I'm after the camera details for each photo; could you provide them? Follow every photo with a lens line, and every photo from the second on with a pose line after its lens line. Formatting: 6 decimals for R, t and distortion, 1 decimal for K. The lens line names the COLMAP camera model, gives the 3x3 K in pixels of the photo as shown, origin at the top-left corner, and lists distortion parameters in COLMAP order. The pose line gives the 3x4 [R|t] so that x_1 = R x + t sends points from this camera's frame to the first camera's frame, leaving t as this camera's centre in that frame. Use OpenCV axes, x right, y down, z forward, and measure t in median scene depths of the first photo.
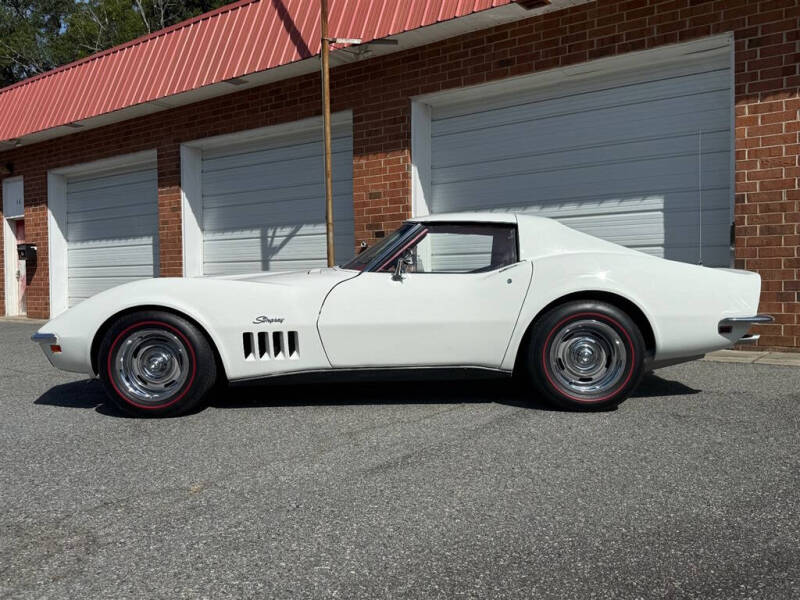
lens RADIAL K [[682.7, 0, 399.9], [0, 682.7, 311.5], [0, 0, 1]] dist [0.095347, -0.192931]
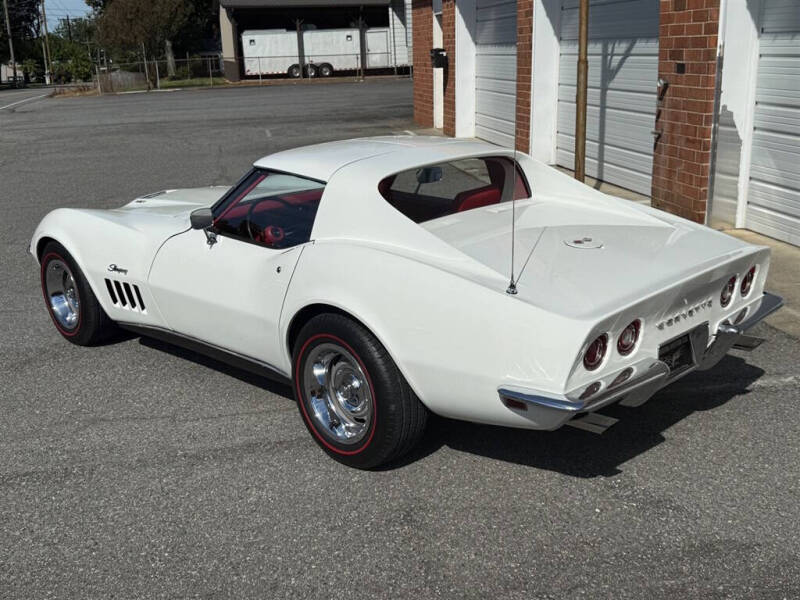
lens RADIAL K [[873.7, 0, 399.7], [0, 873.7, 304.4], [0, 0, 1]] dist [0.197085, -0.505272]
pose [[0.713486, 0.184916, -0.675828, 0.334352], [-0.008521, 0.966765, 0.255525, -0.093417], [0.700617, -0.176555, 0.691349, 0.162104]]
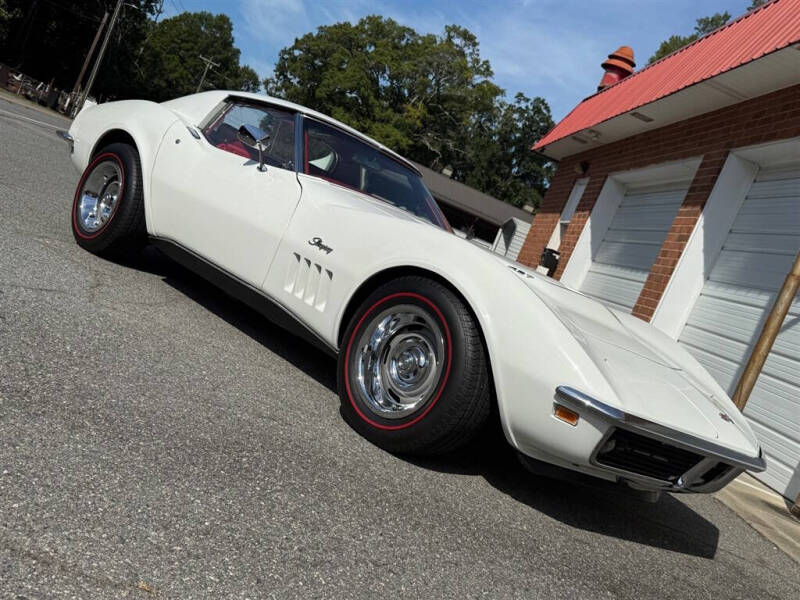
lens RADIAL K [[794.6, 0, 400.0], [0, 794.6, 300.0], [0, 0, 1]] dist [0.172901, -0.379614]
pose [[0.573629, 0.312543, -0.757144, 0.150379], [-0.427702, 0.902615, 0.048555, -0.013336], [0.698585, 0.295980, 0.651441, 0.328359]]
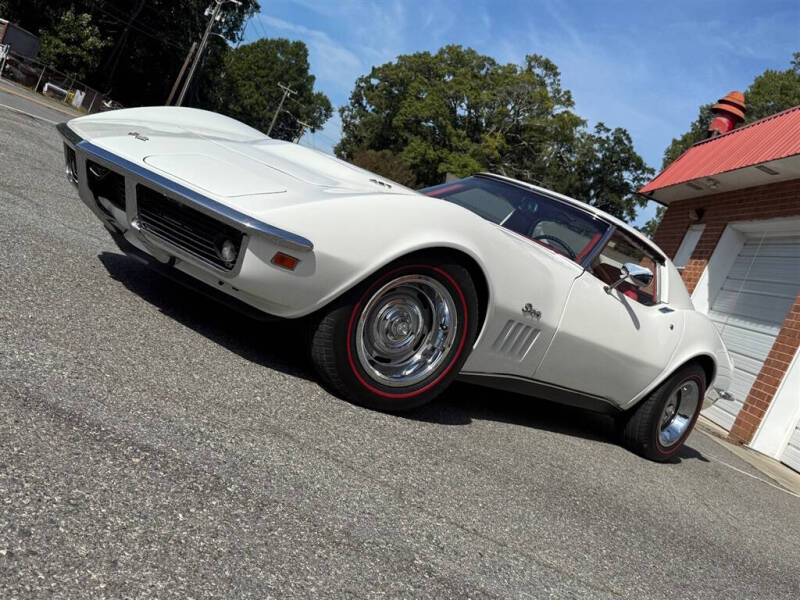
lens RADIAL K [[819.2, 0, 400.0], [0, 819.2, 300.0], [0, 0, 1]] dist [0.162357, -0.354553]
pose [[0.504331, 0.301403, -0.809201, 0.155399], [-0.452102, 0.890567, 0.049940, 0.004465], [0.735700, 0.340655, 0.585405, 0.219971]]
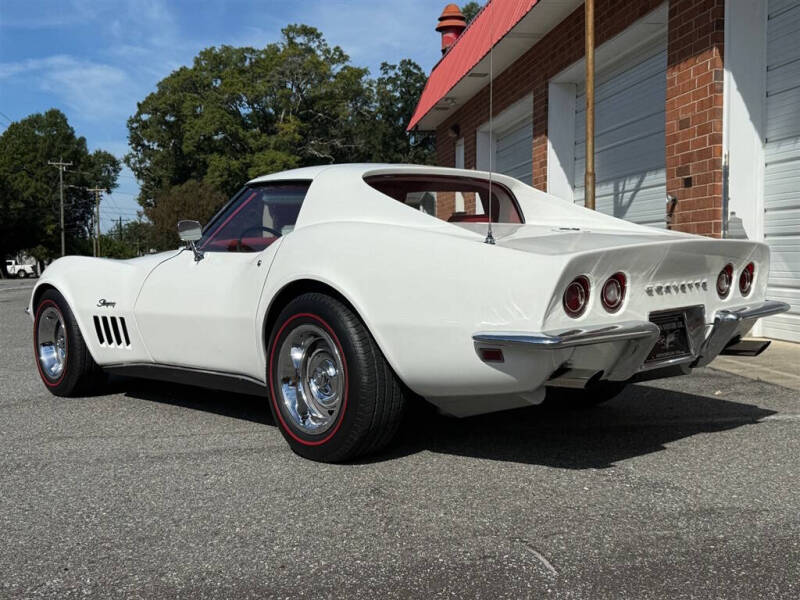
lens RADIAL K [[873.7, 0, 399.7], [0, 873.7, 304.4], [0, 0, 1]] dist [0.197085, -0.505272]
pose [[0.686803, 0.041823, -0.725639, 0.346456], [-0.027069, 0.999122, 0.031966, -0.012731], [0.726339, -0.002312, 0.687333, 0.177973]]
